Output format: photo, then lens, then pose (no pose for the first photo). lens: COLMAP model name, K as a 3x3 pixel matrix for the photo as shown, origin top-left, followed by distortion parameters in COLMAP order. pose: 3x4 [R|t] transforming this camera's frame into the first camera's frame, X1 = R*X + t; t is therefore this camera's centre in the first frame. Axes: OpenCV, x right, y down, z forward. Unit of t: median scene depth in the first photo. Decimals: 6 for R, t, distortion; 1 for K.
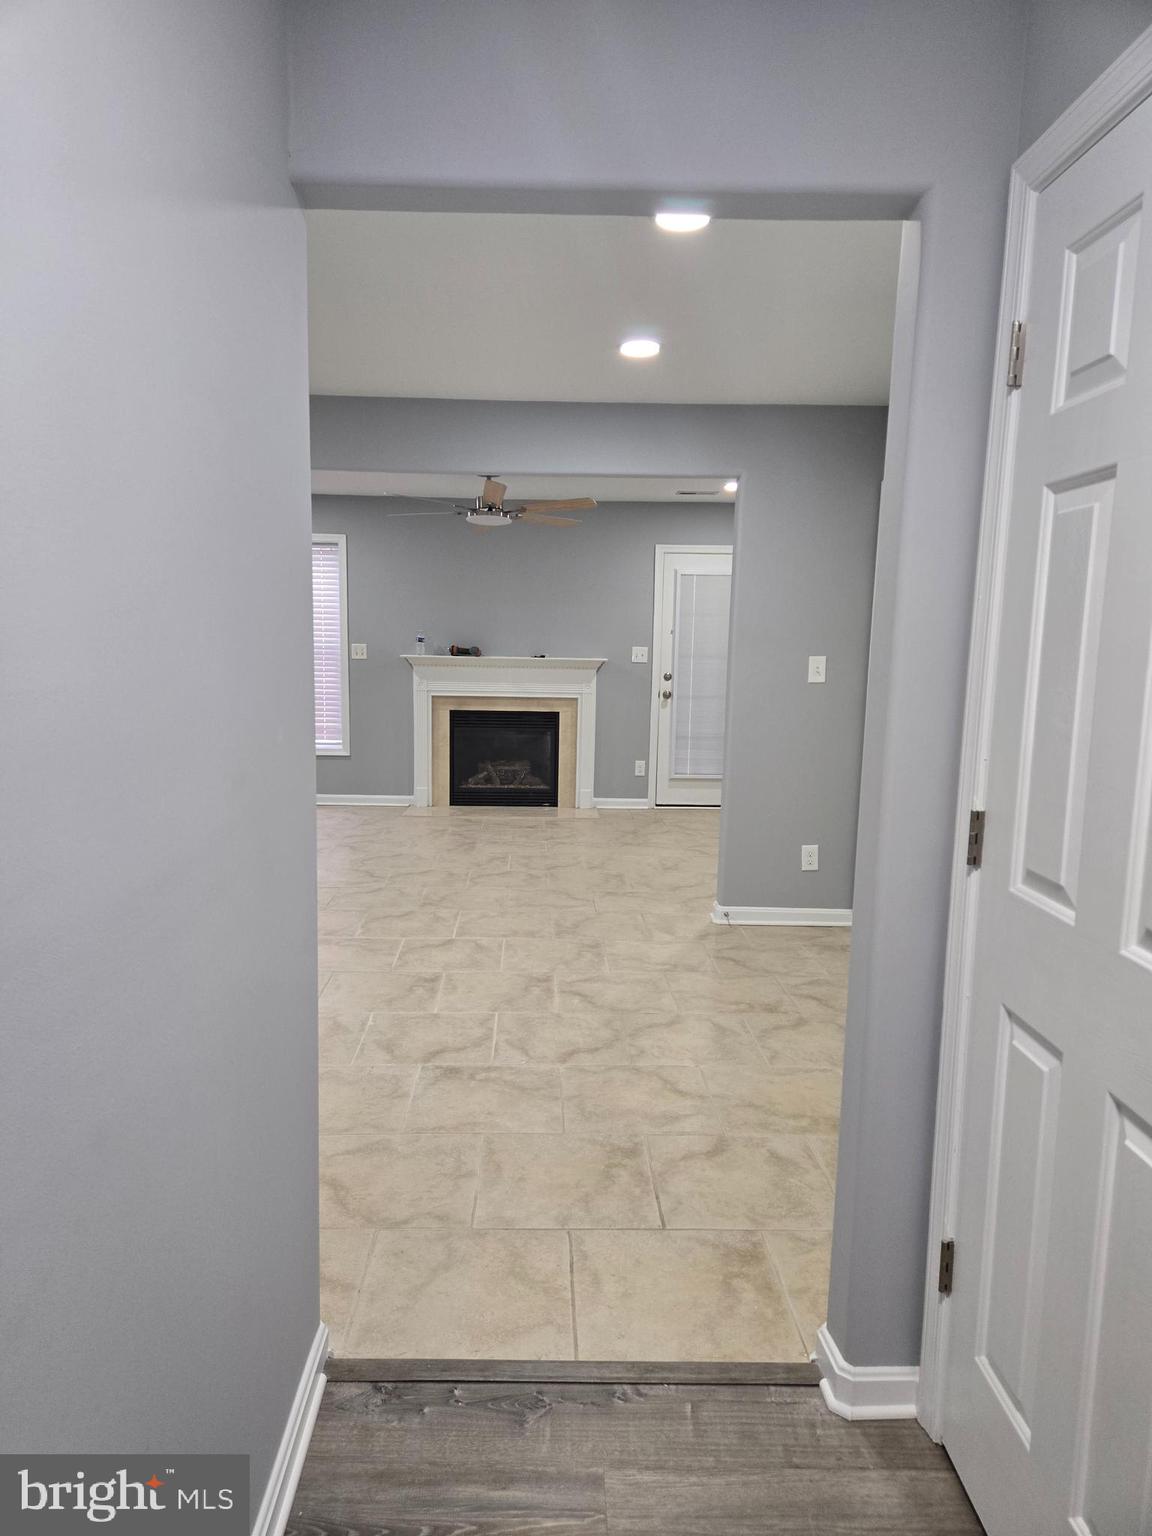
lens RADIAL K [[998.1, 0, 576.0], [0, 998.1, 768.0], [0, 0, 1]] dist [0.080889, -0.070879]
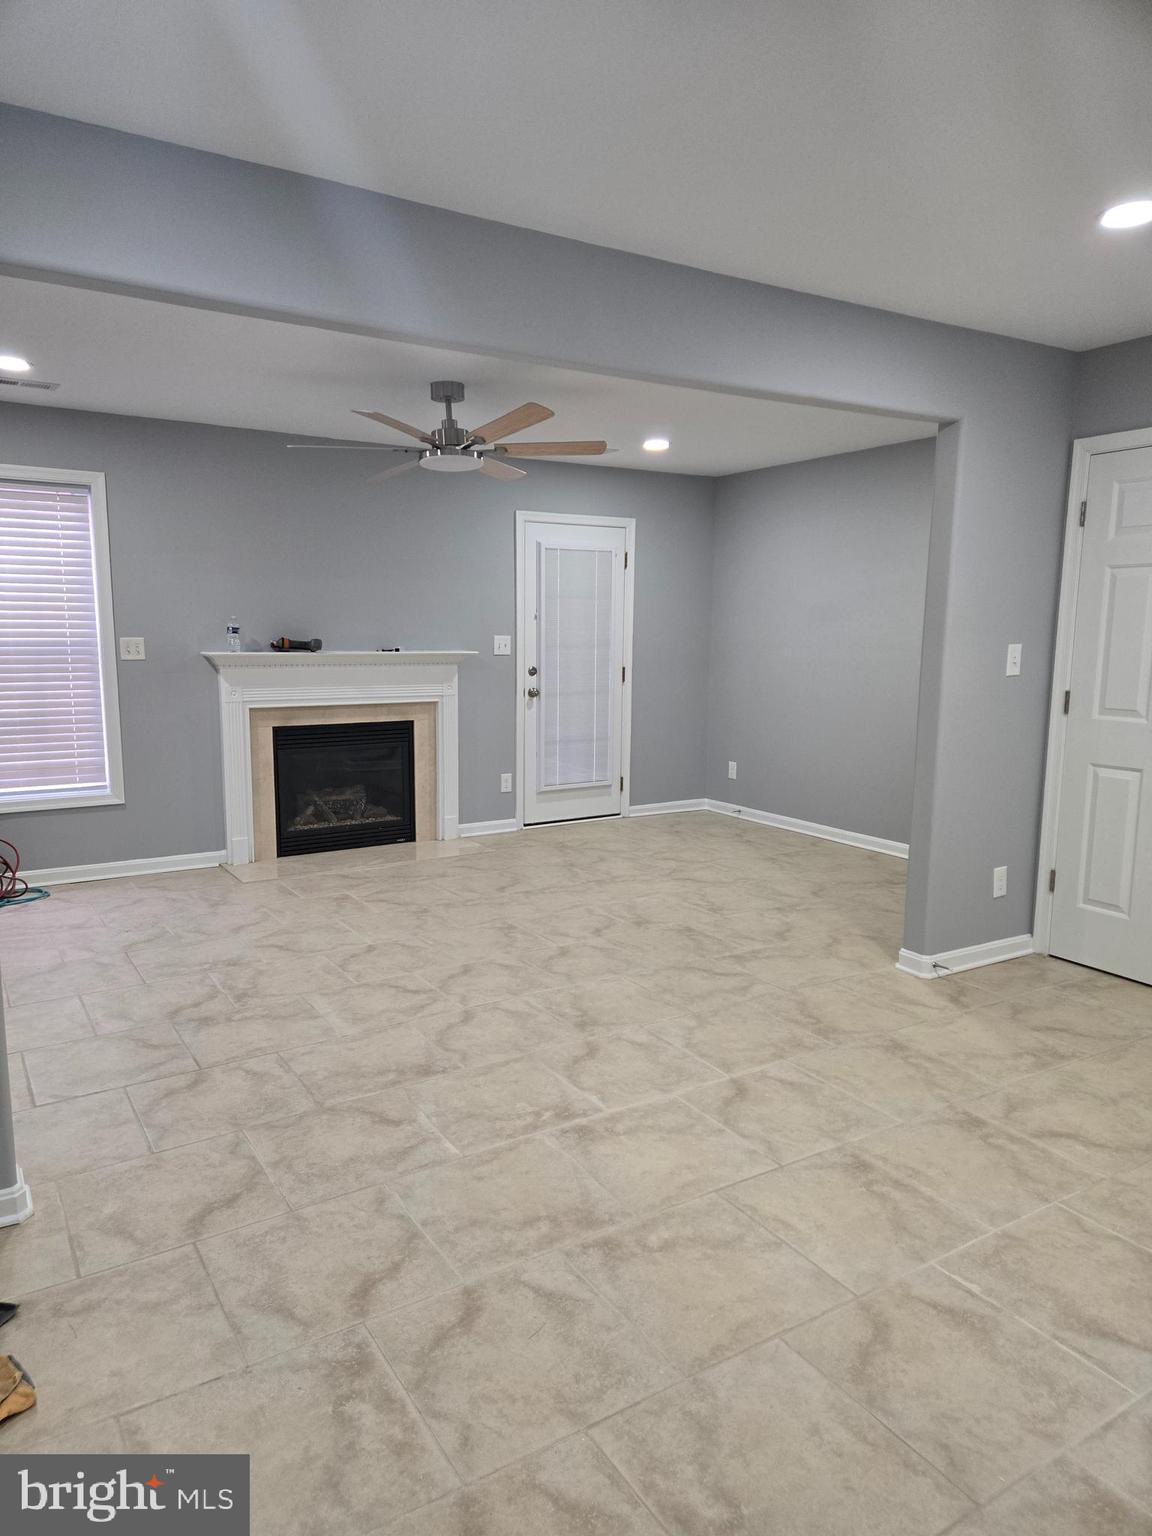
lens RADIAL K [[998.1, 0, 576.0], [0, 998.1, 768.0], [0, 0, 1]] dist [0.080889, -0.070879]
pose [[0.869203, -0.081929, 0.487620, -0.294156], [0.073620, 0.996628, 0.036221, -0.038563], [-0.488944, 0.004416, 0.872304, 0.258497]]
